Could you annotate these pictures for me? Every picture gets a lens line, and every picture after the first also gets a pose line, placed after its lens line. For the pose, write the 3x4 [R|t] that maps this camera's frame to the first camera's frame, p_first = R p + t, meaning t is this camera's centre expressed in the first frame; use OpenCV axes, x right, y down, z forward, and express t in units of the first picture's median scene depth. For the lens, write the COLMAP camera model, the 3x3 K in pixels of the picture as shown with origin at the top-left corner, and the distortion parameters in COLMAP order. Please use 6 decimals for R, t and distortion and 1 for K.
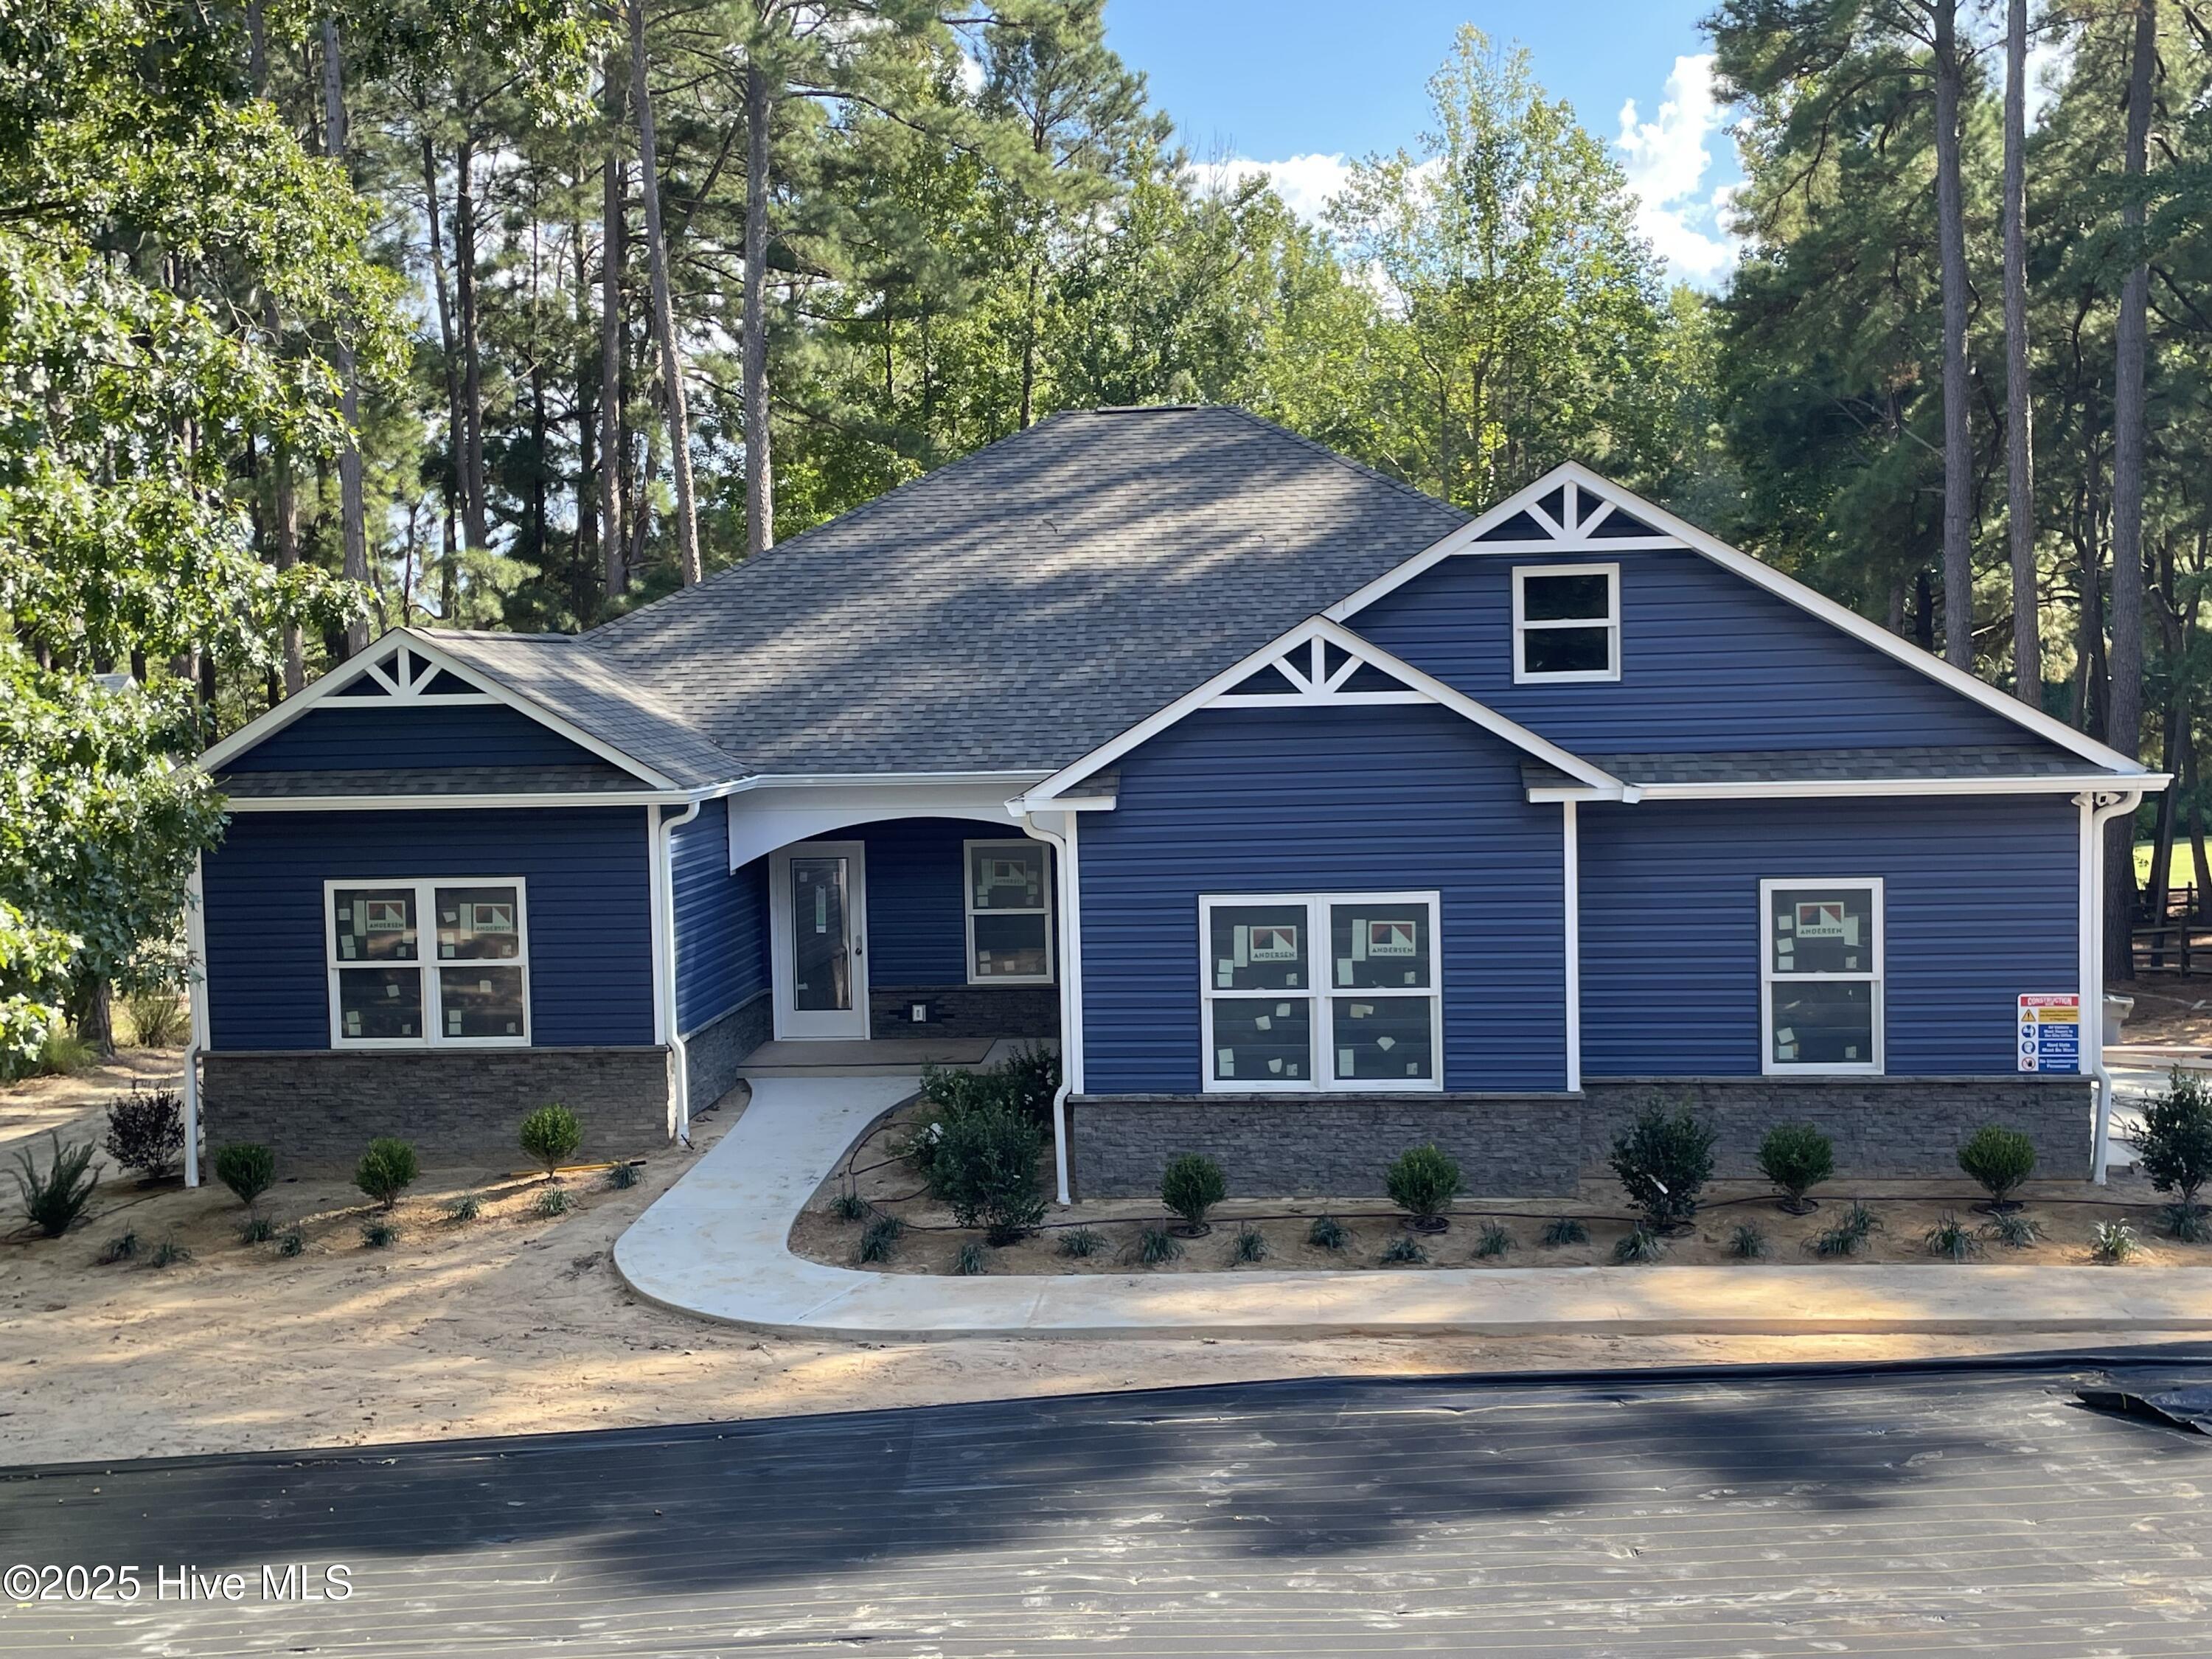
lens RADIAL K [[2249.7, 0, 1106.0], [0, 2249.7, 829.5], [0, 0, 1]] dist [0.192399, -0.402539]
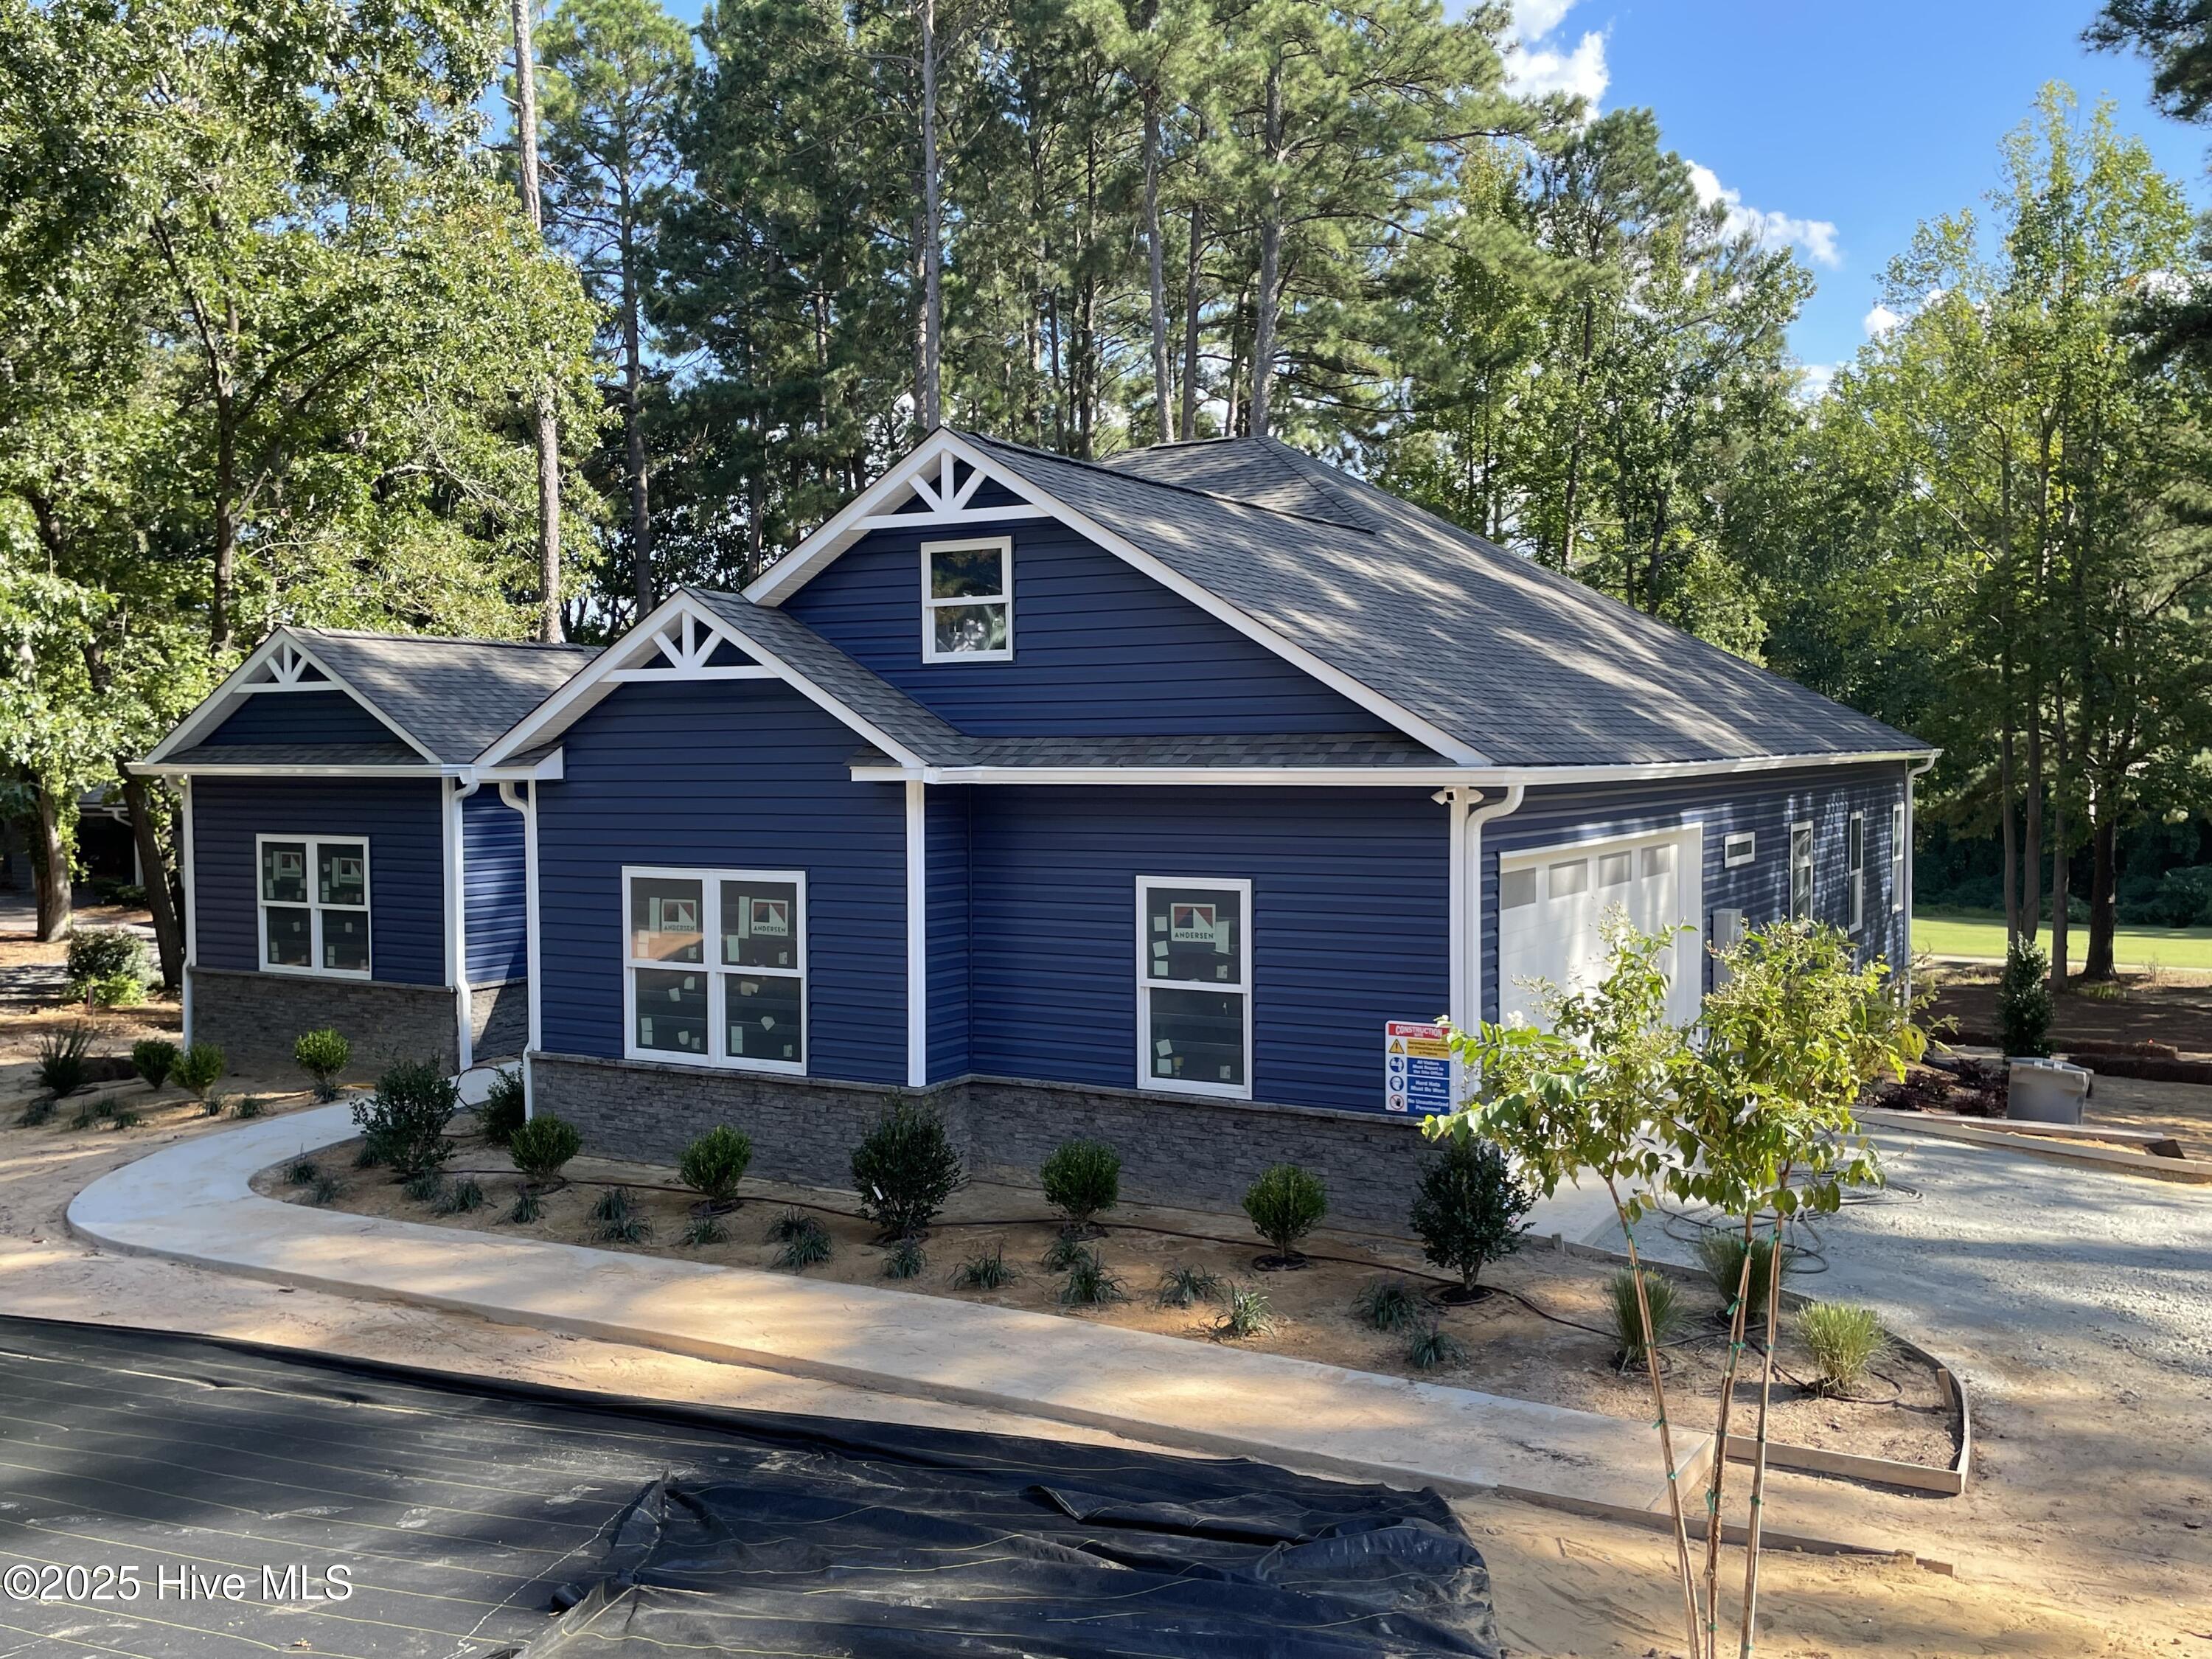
lens RADIAL K [[1896.8, 0, 1138.4], [0, 1896.8, 824.6], [0, 0, 1]] dist [0.101283, -0.004812]
pose [[0.895841, 0.032679, -0.443171, 0.635357], [-0.041232, 0.999103, -0.009674, 0.008906], [0.442457, 0.026939, 0.896385, 0.318121]]
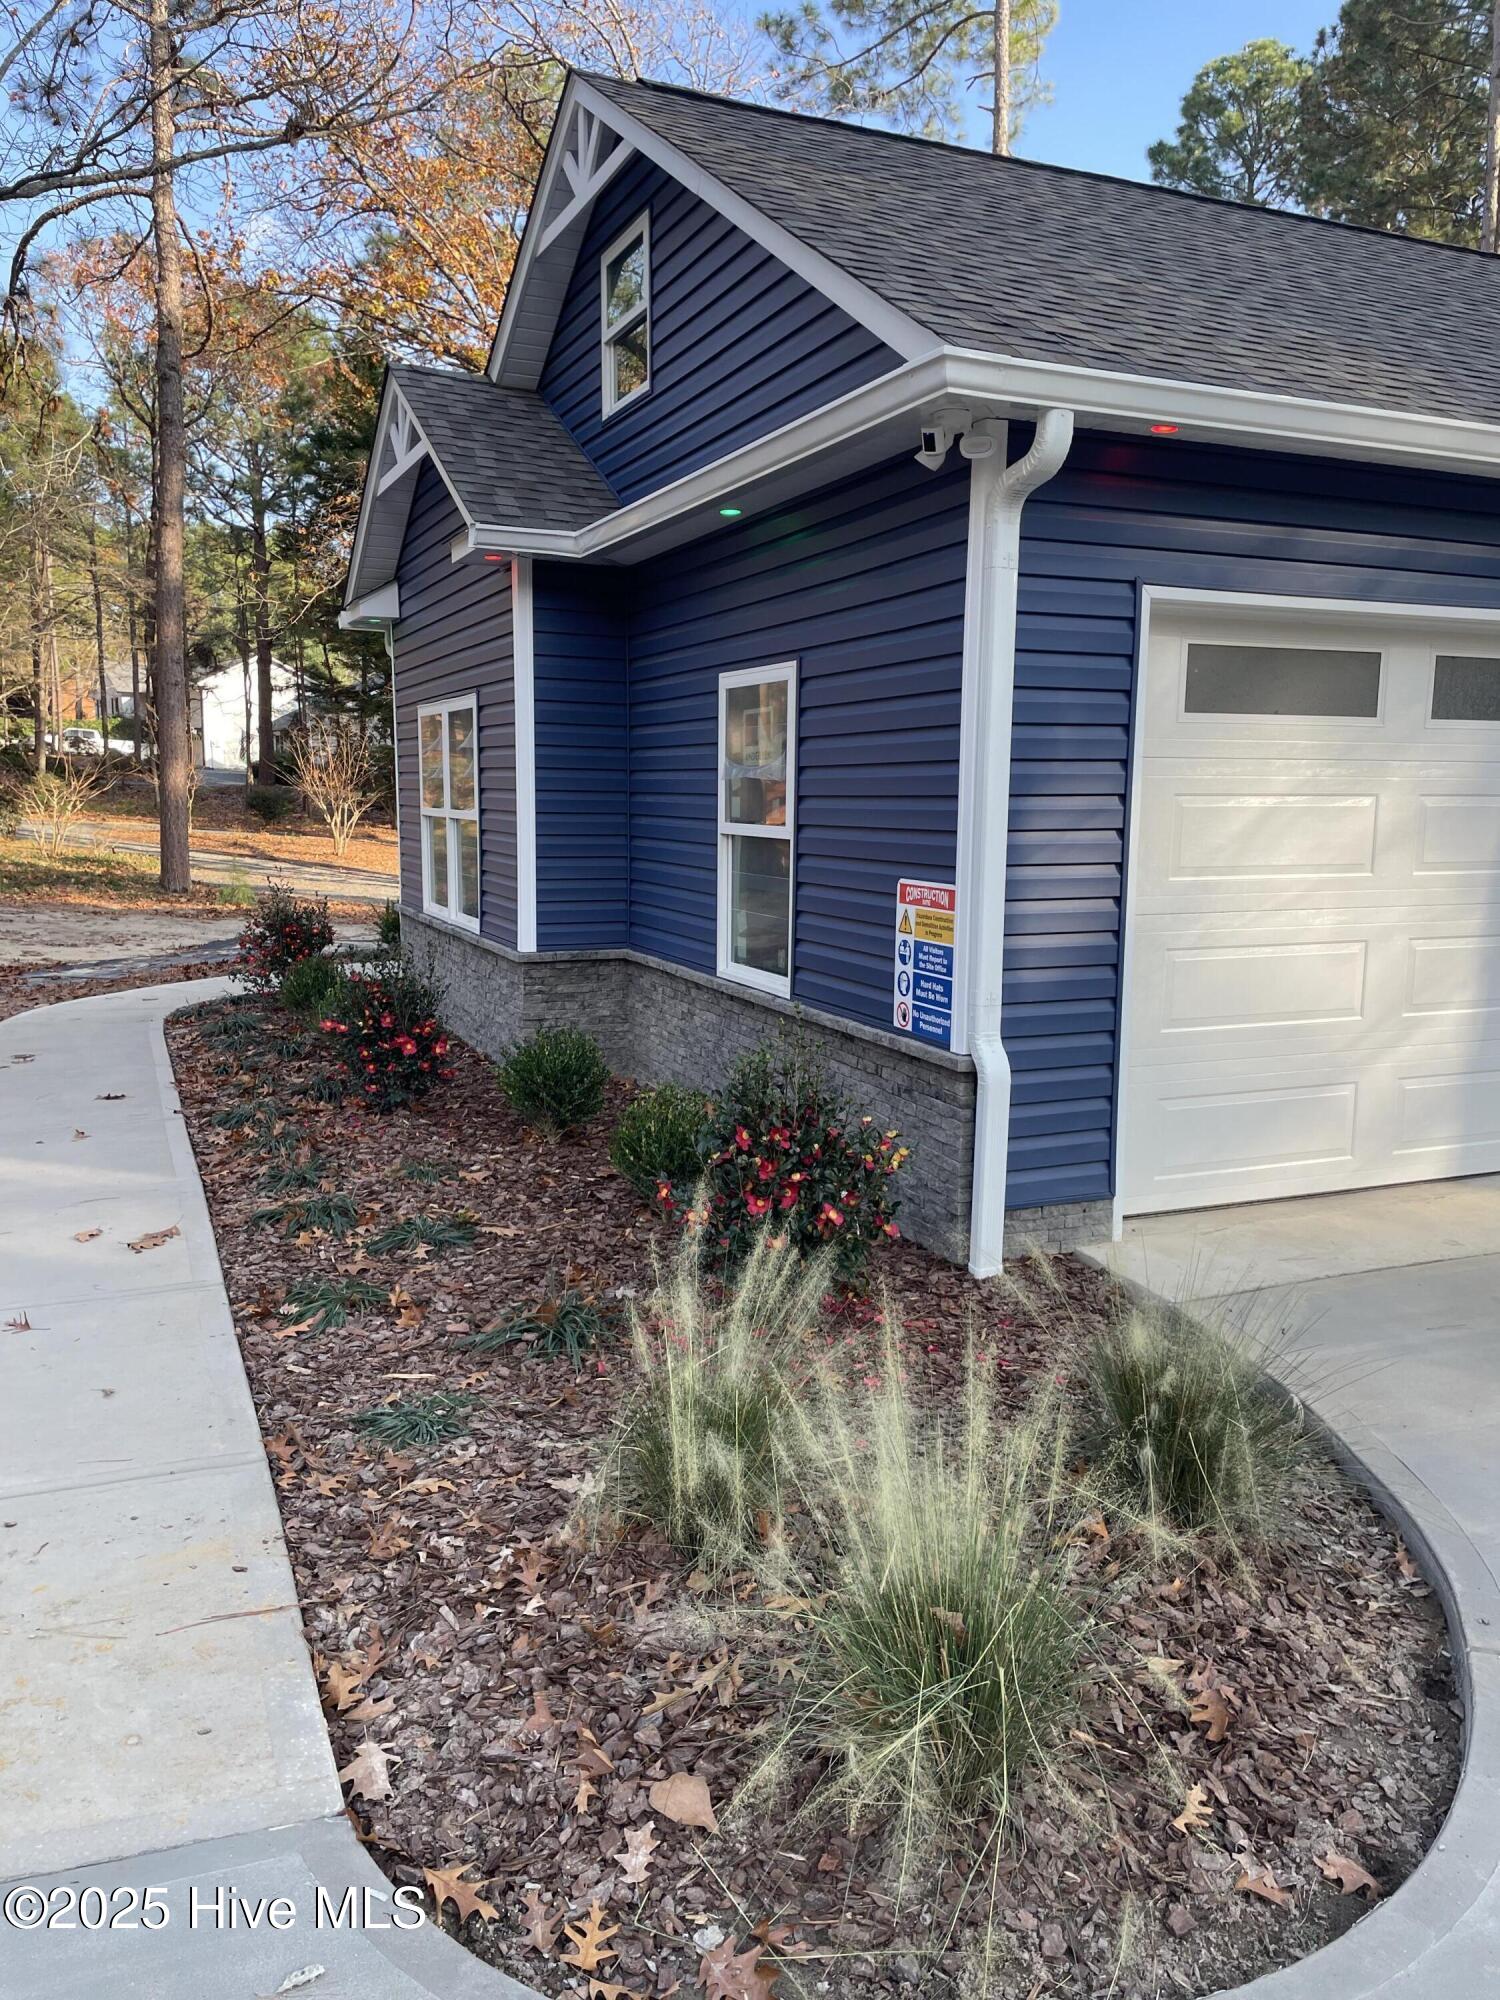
lens RADIAL K [[1506.0, 0, 750.0], [0, 1506.0, 1000.0], [0, 0, 1]] dist [0.107776, -0.132716]
pose [[0.446290, 0.149127, -0.882375, 0.692441], [-0.071475, 0.988807, 0.130964, 0.057450], [0.892029, 0.004620, 0.451954, 0.826235]]
